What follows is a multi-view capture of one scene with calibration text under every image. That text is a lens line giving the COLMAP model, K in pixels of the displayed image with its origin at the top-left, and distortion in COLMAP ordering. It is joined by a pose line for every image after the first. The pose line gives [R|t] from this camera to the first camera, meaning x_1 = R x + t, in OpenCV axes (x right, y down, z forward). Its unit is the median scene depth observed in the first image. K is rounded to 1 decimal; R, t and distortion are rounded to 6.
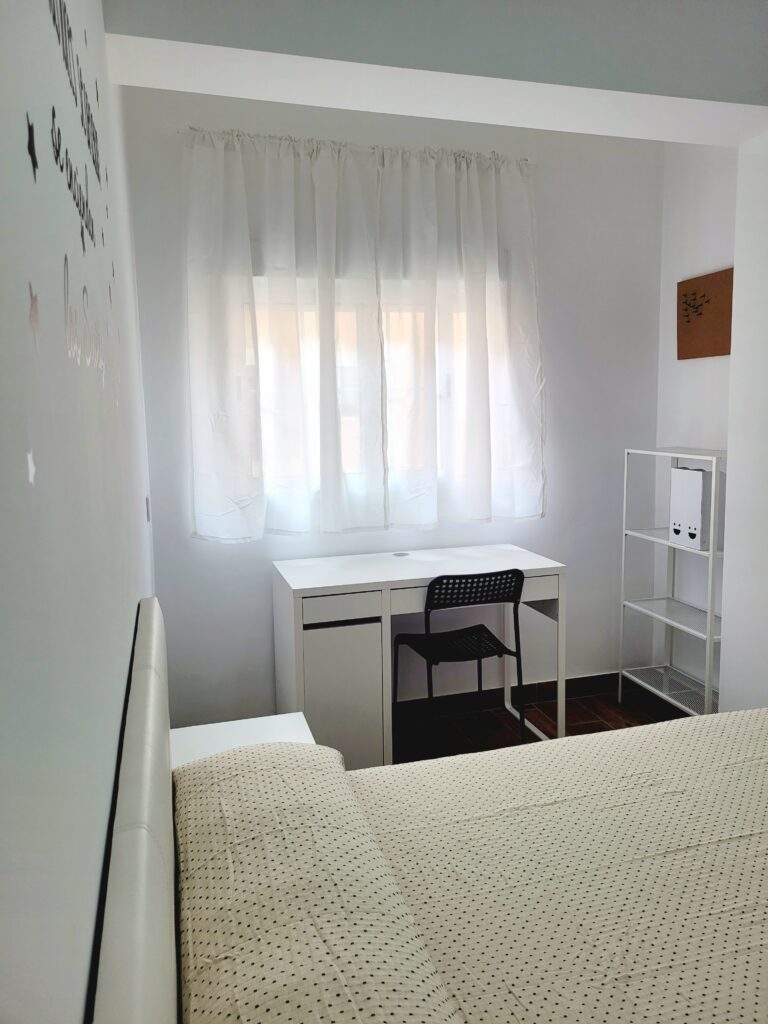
lens RADIAL K [[775.2, 0, 389.8], [0, 775.2, 500.7], [0, 0, 1]] dist [0.043364, -0.000693]
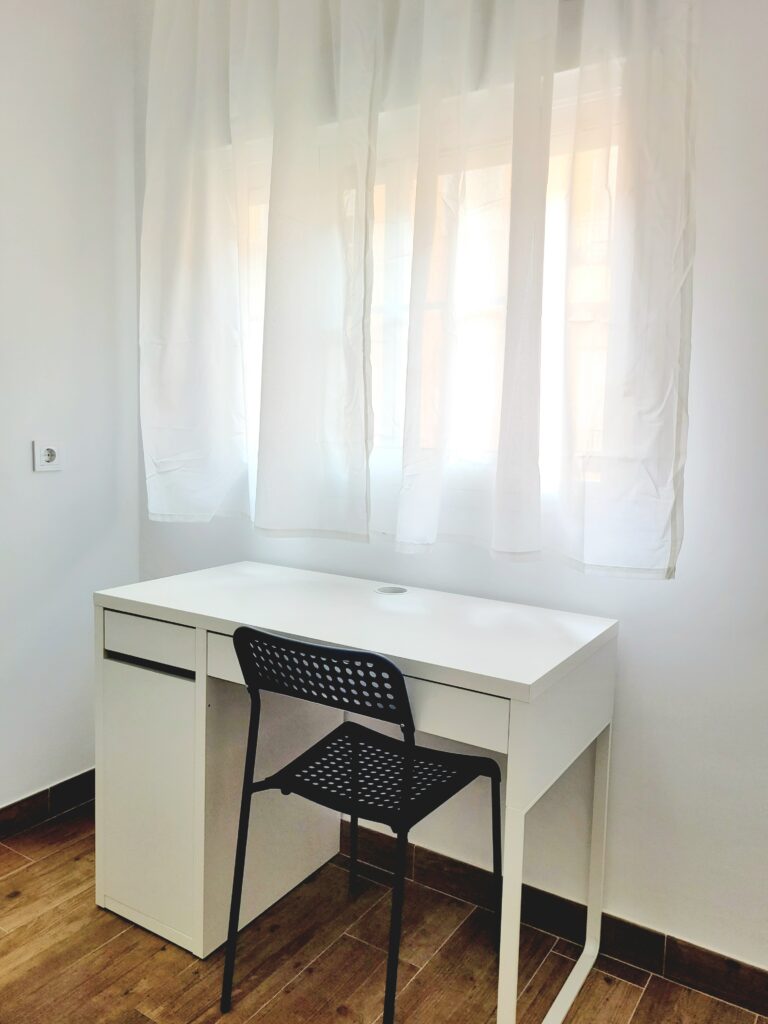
lens RADIAL K [[775.2, 0, 389.8], [0, 775.2, 500.7], [0, 0, 1]] dist [0.043364, -0.000693]
pose [[0.686810, 0.112239, -0.718119, 0.419066], [-0.145121, 0.989287, 0.015827, -0.005961], [0.712202, 0.093344, 0.695741, 0.586949]]
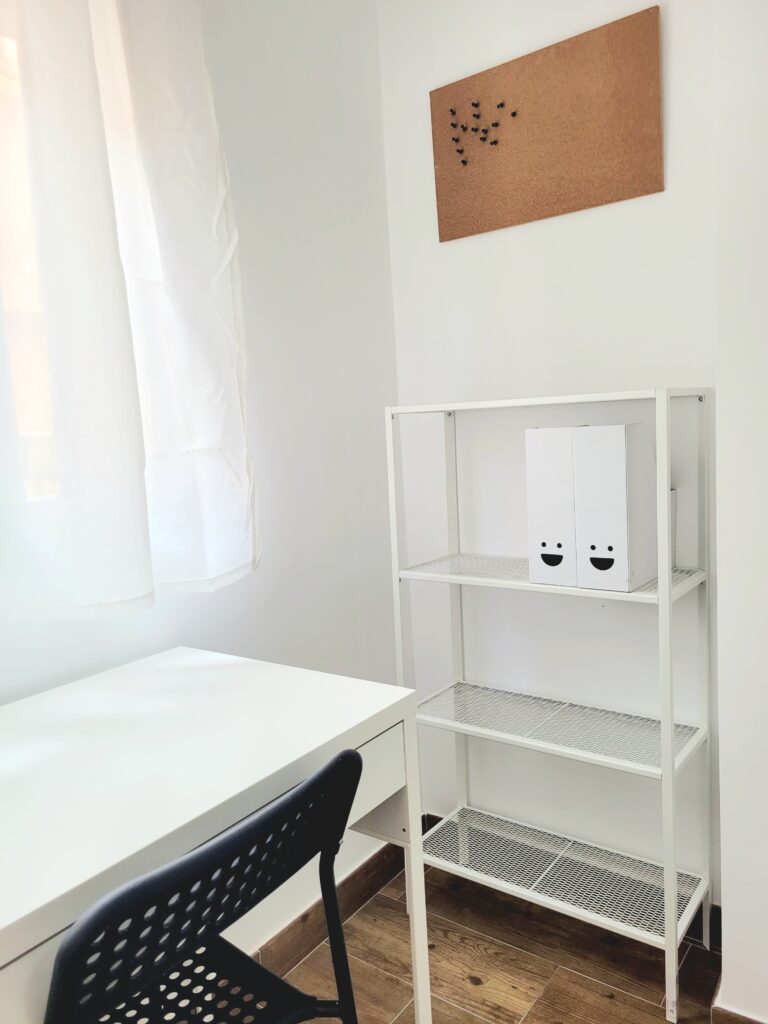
lens RADIAL K [[775.2, 0, 389.8], [0, 775.2, 500.7], [0, 0, 1]] dist [0.043364, -0.000693]
pose [[0.780675, -0.086891, 0.618867, -0.004031], [0.115286, 0.993314, -0.005964, -0.004752], [-0.614211, 0.076003, 0.785473, 0.642839]]
